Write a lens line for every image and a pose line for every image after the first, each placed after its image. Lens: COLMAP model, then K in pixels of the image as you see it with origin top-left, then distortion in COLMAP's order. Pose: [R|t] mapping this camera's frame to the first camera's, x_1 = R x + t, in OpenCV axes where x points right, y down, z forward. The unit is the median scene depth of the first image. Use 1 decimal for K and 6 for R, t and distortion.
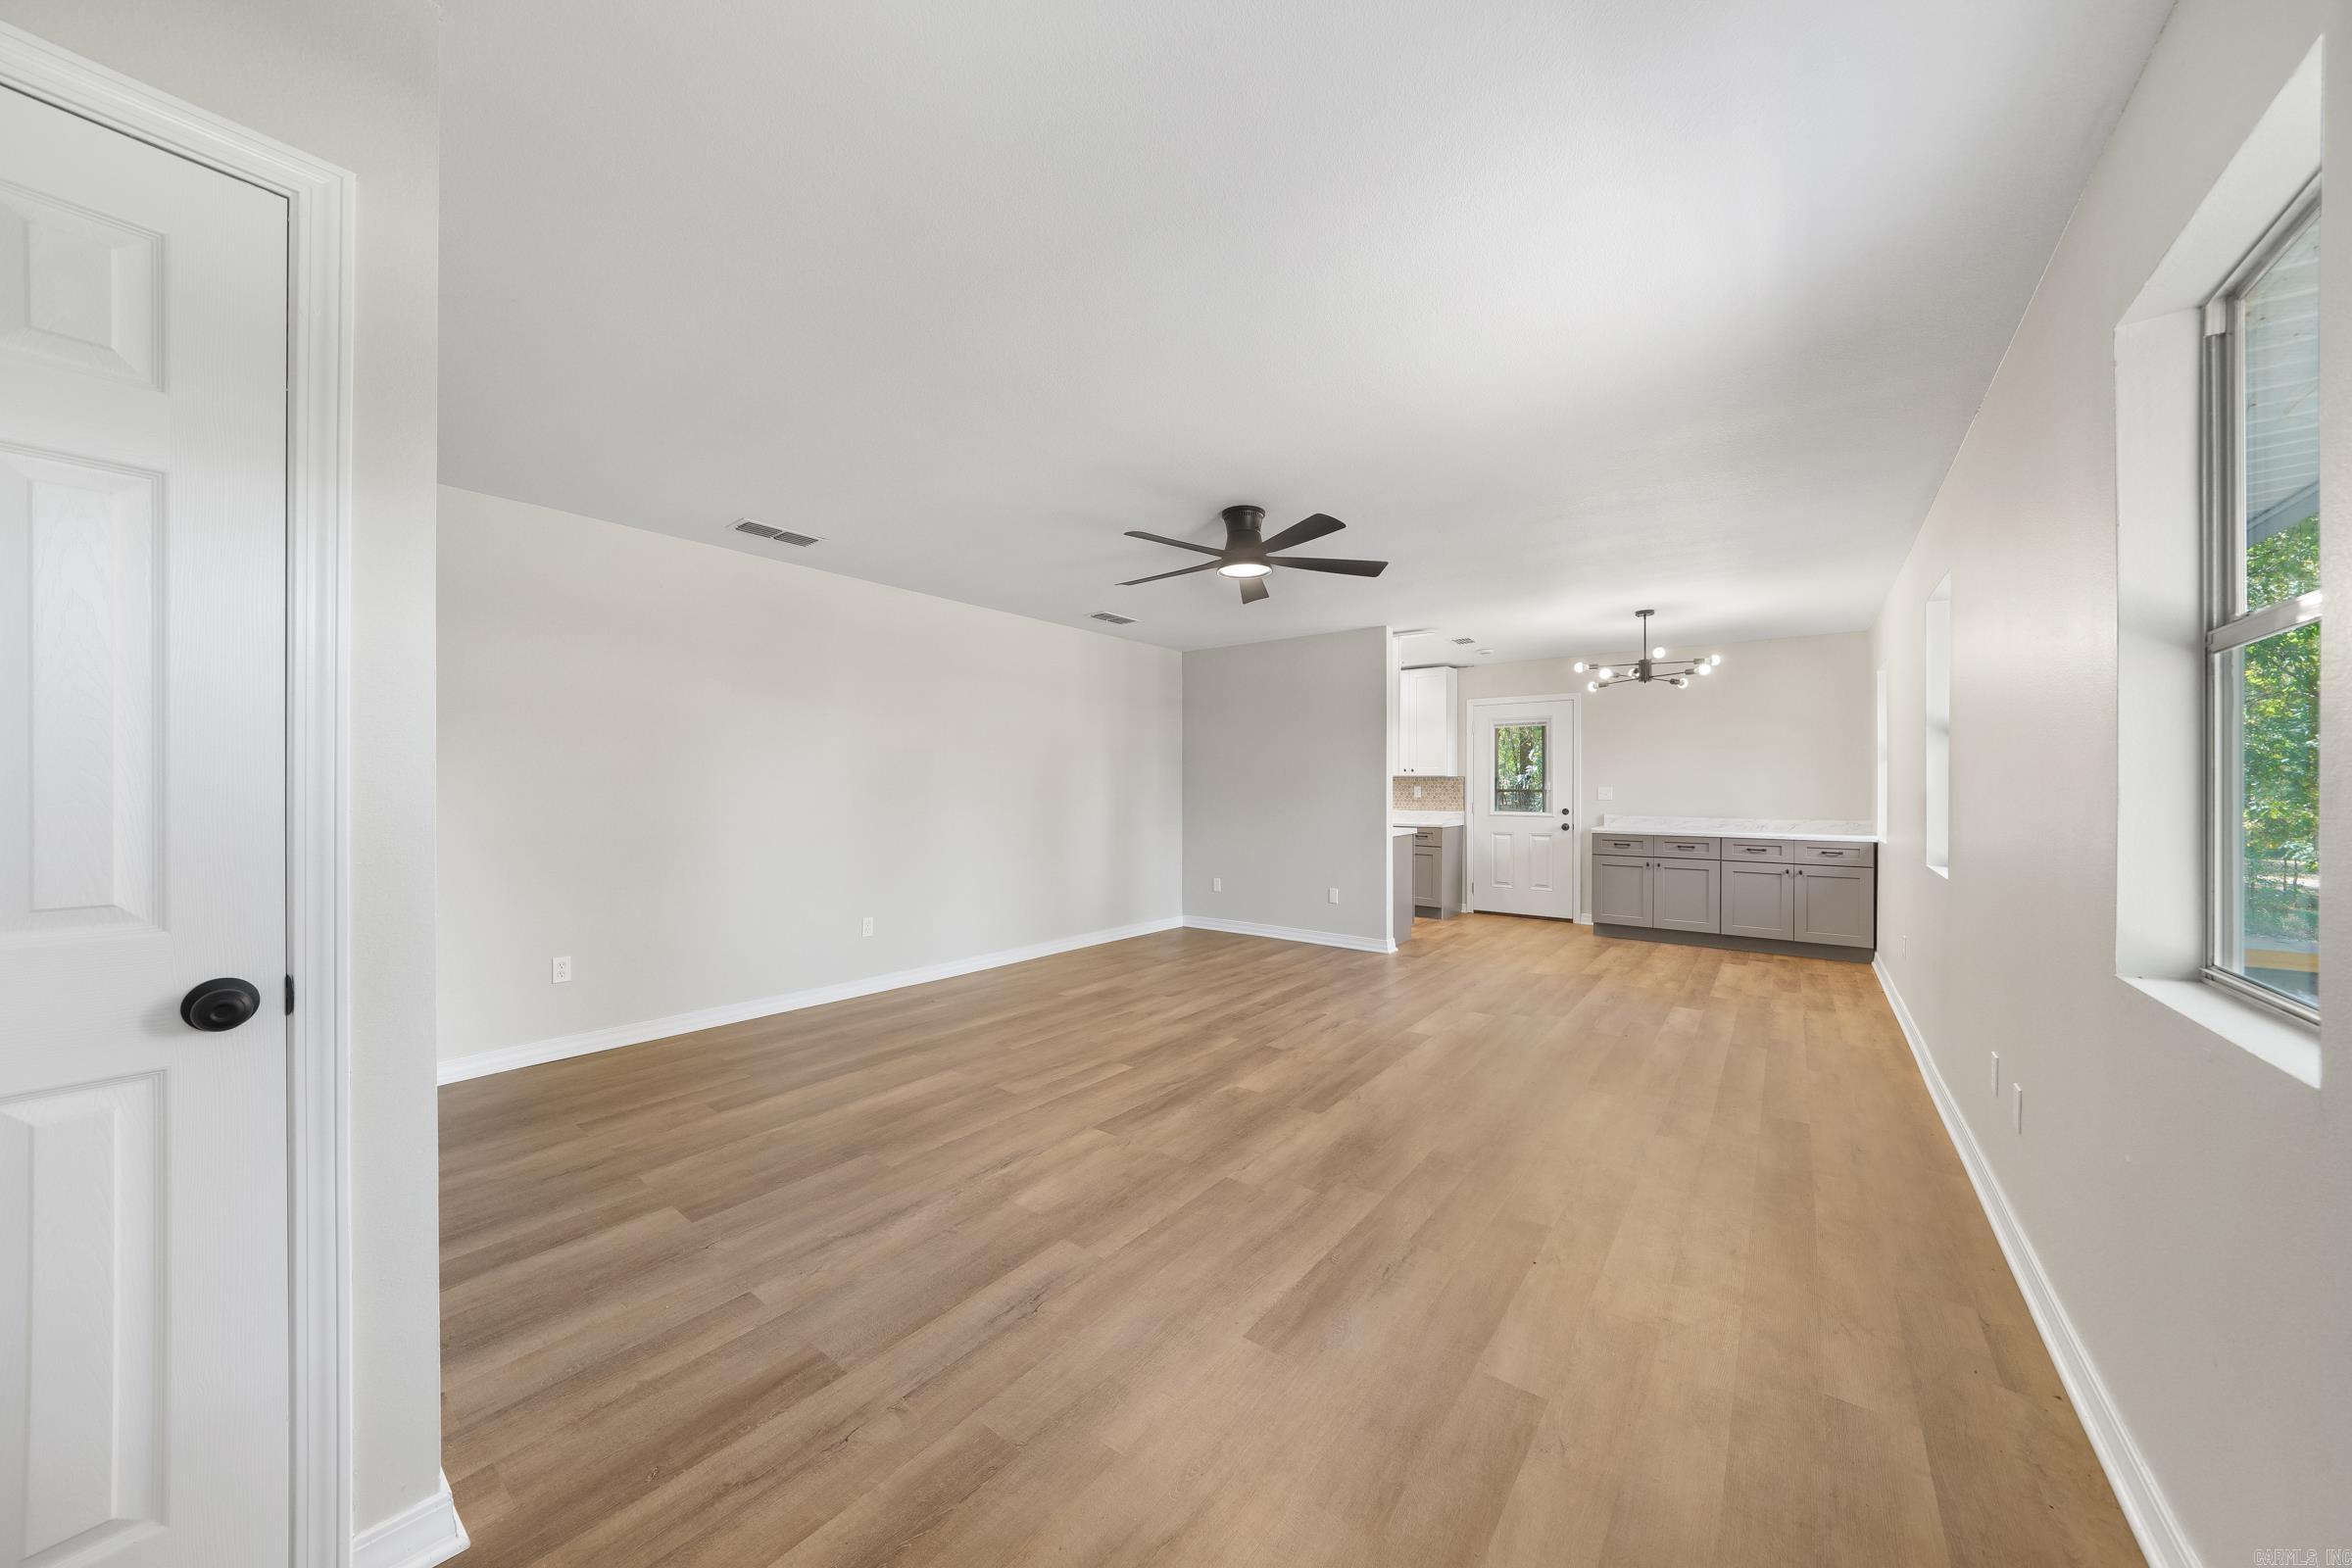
lens RADIAL K [[810.4, 0, 1186.3], [0, 810.4, 794.5], [0, 0, 1]] dist [-0.007399, 0.000266]
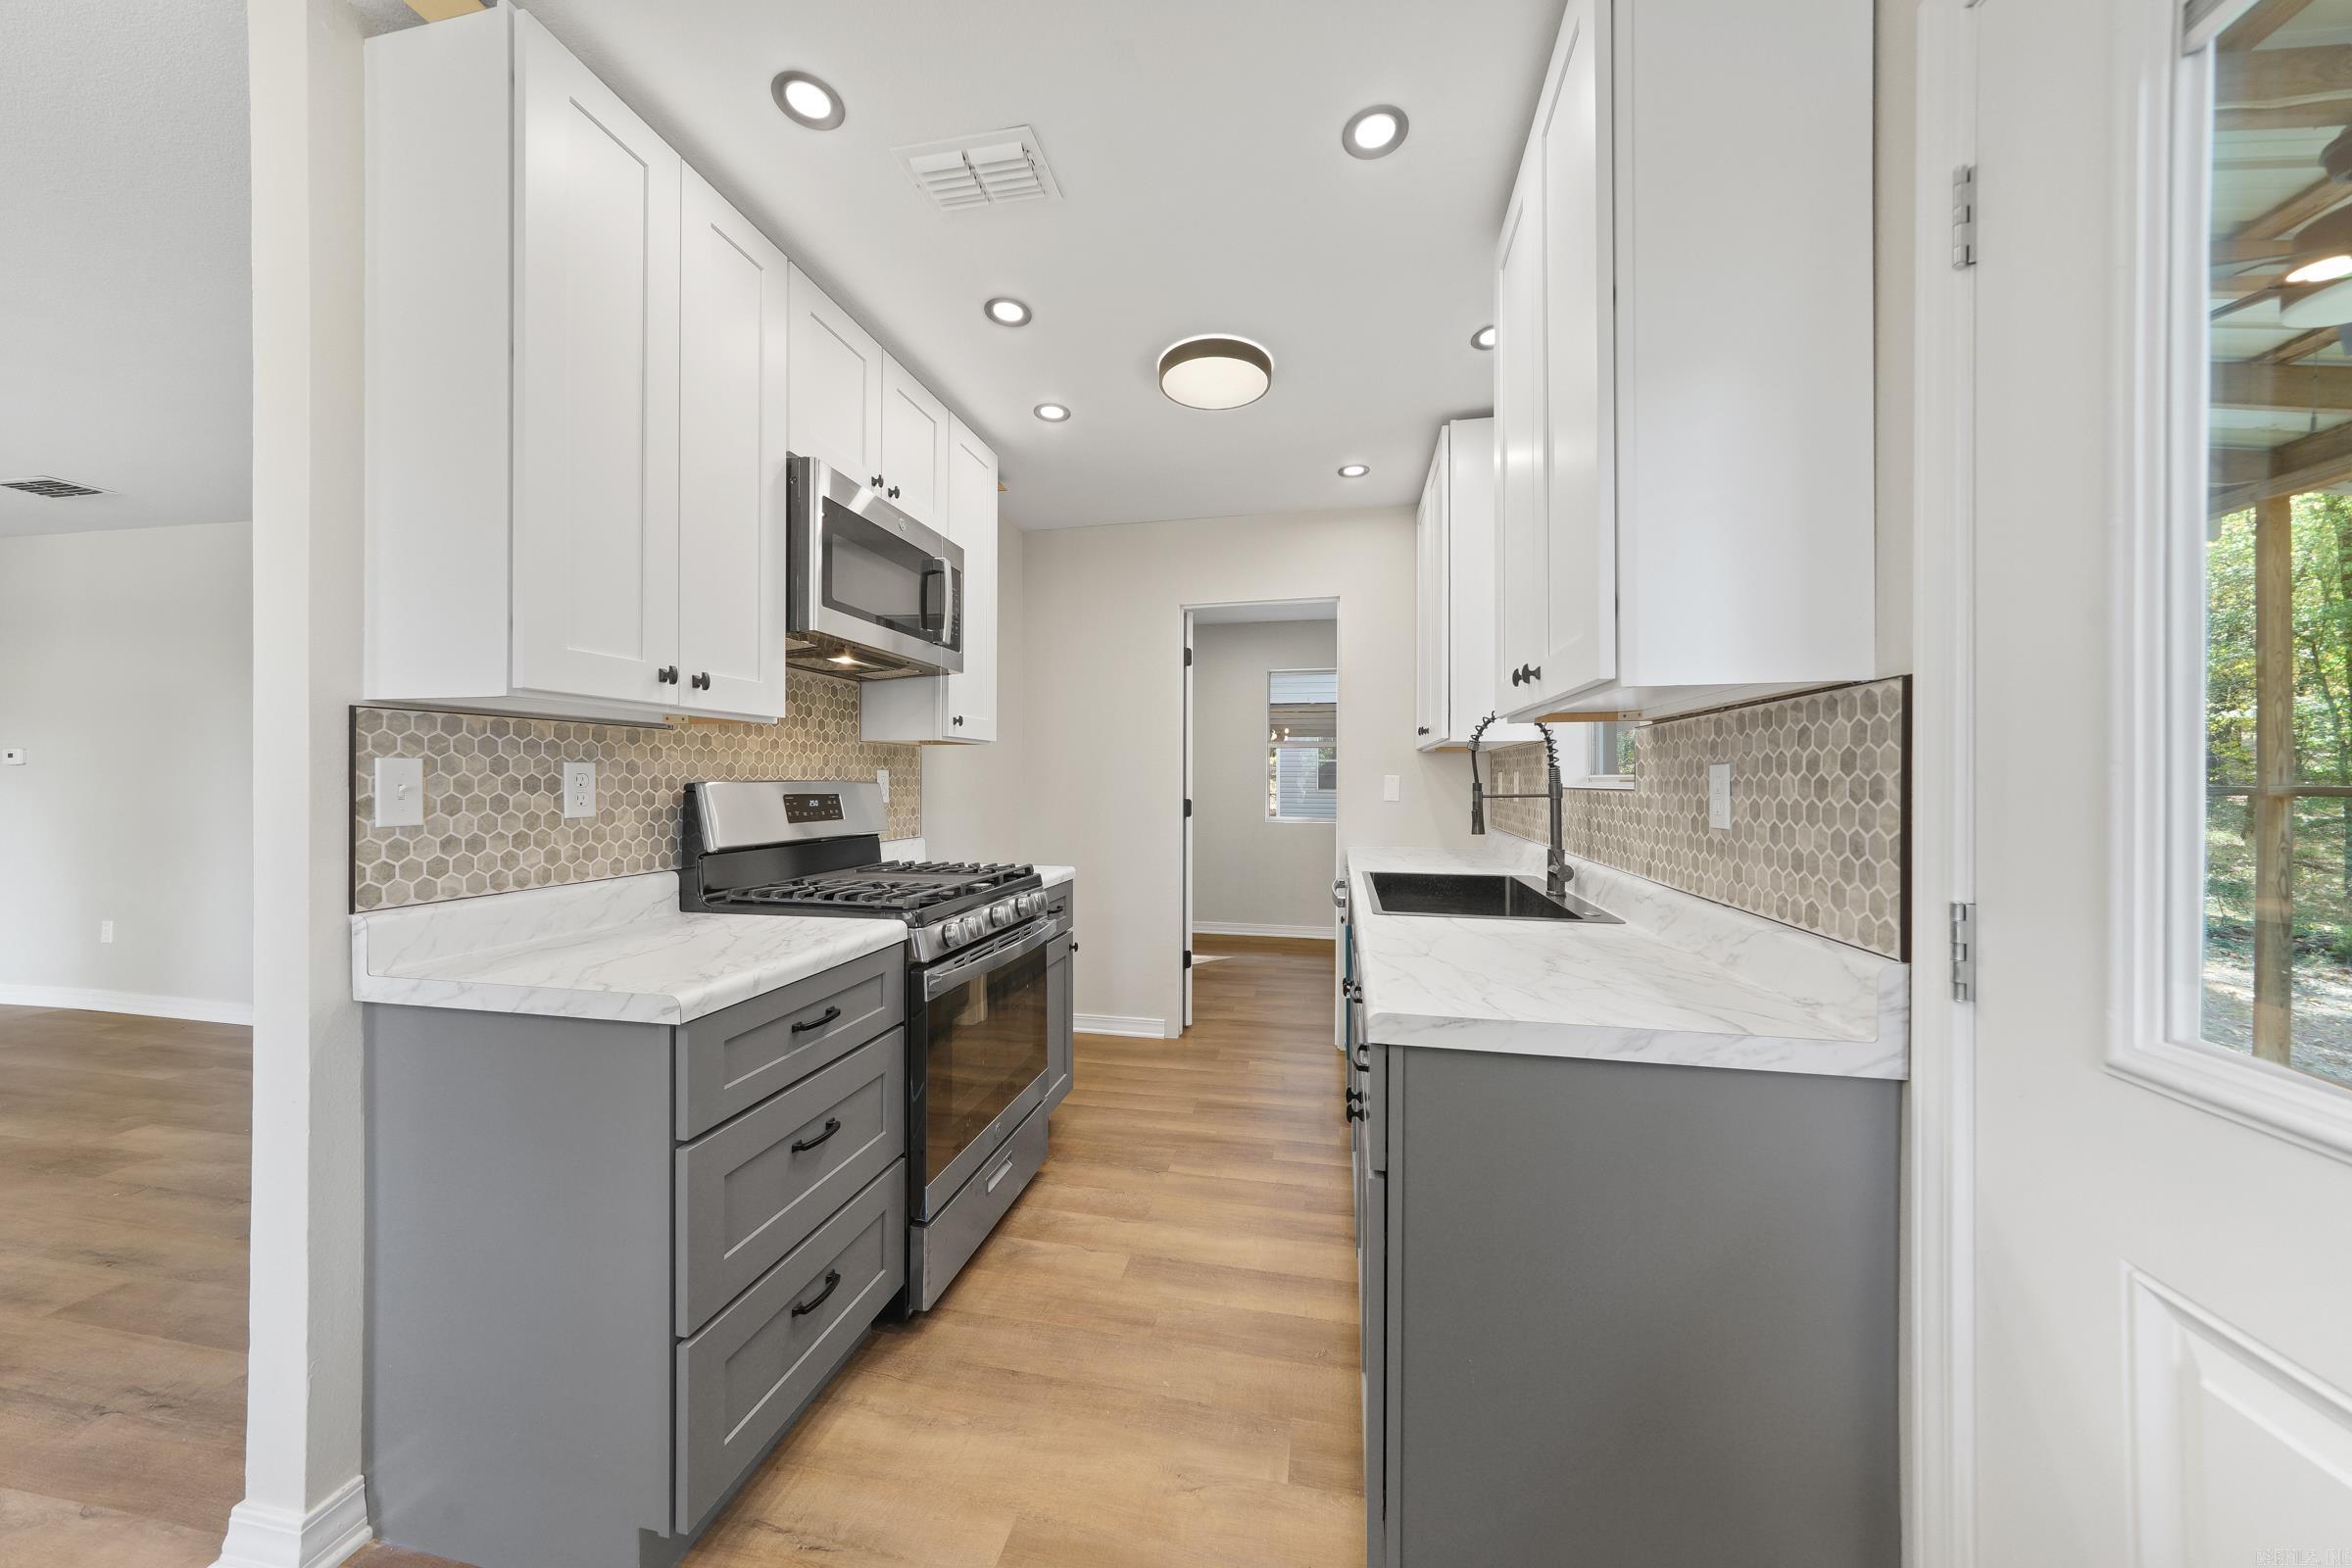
lens RADIAL K [[810.4, 0, 1178.1], [0, 810.4, 780.5], [0, 0, 1]] dist [-0.007399, 0.000266]
pose [[0.429386, 0.000113, -0.903121, 0.545661], [-0.015032, 0.999862, -0.007021, -0.005101], [0.902996, 0.016591, 0.429328, 1.153670]]
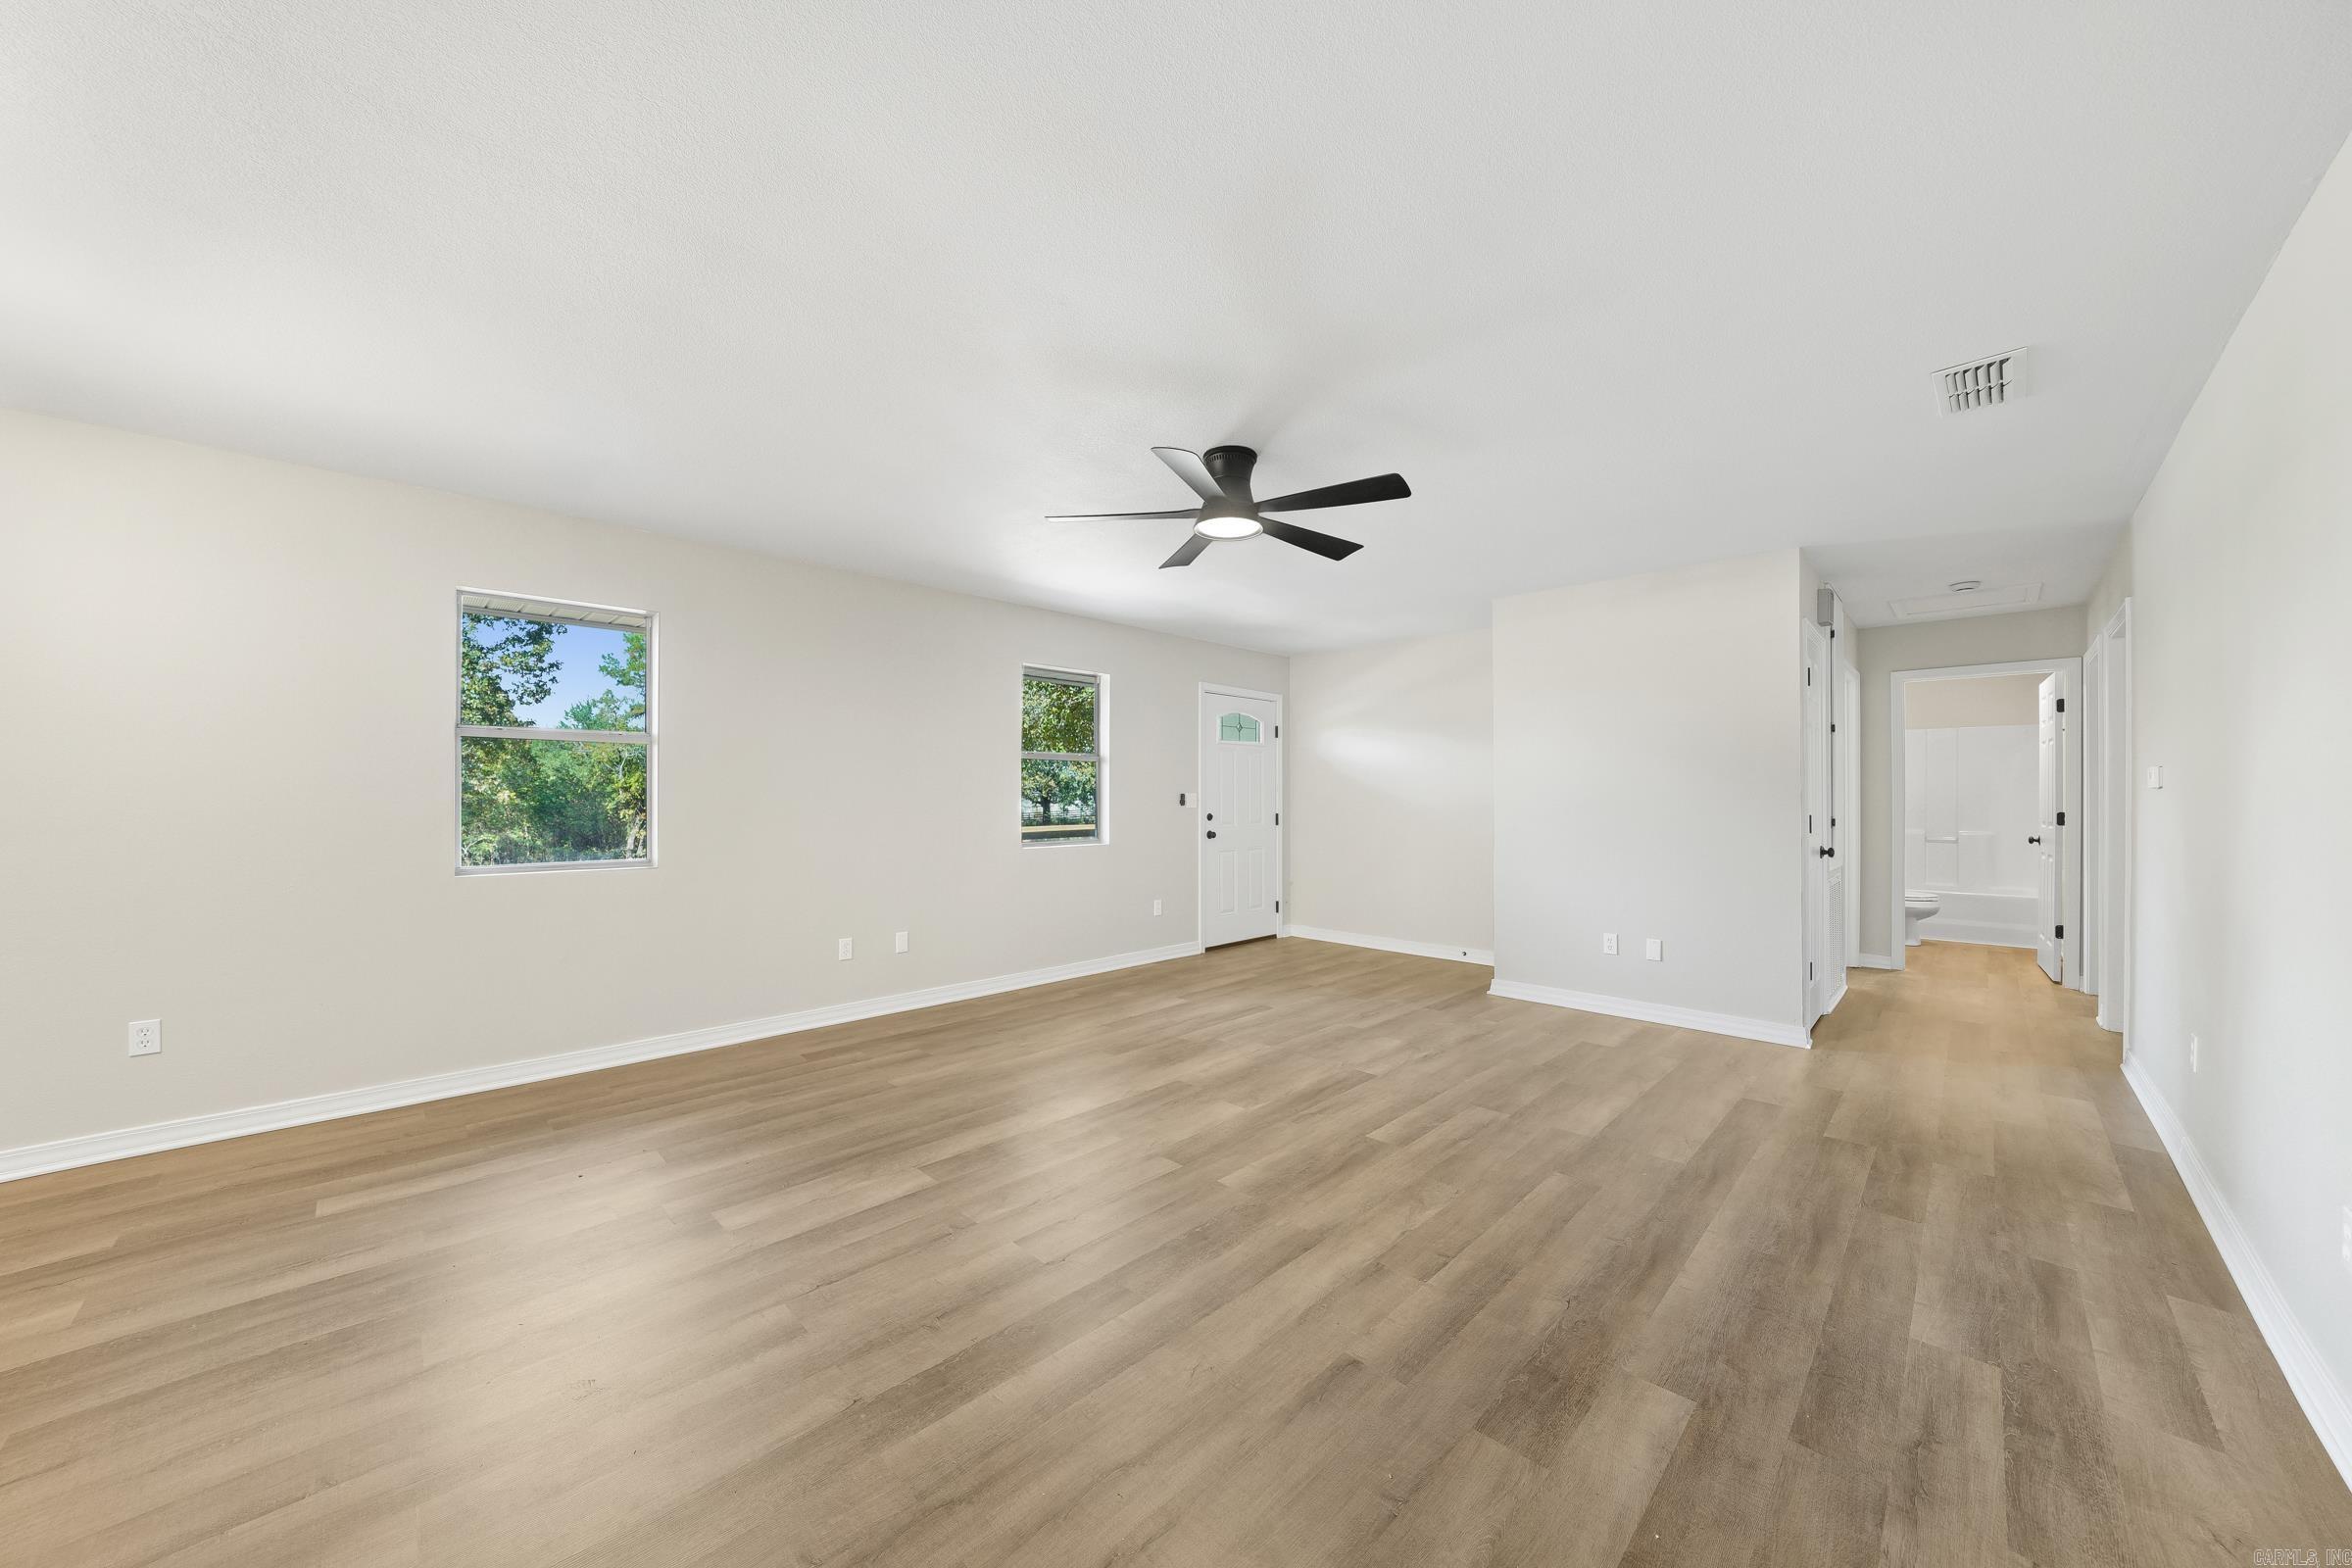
lens RADIAL K [[810.4, 0, 1202.4], [0, 810.4, 789.5], [0, 0, 1]] dist [-0.007399, 0.000266]
pose [[-0.993702, -0.004272, 0.111974, 0.004568], [-0.004527, 0.999988, -0.002023, -0.003712], [-0.111964, -0.002517, -0.993709, 1.104497]]
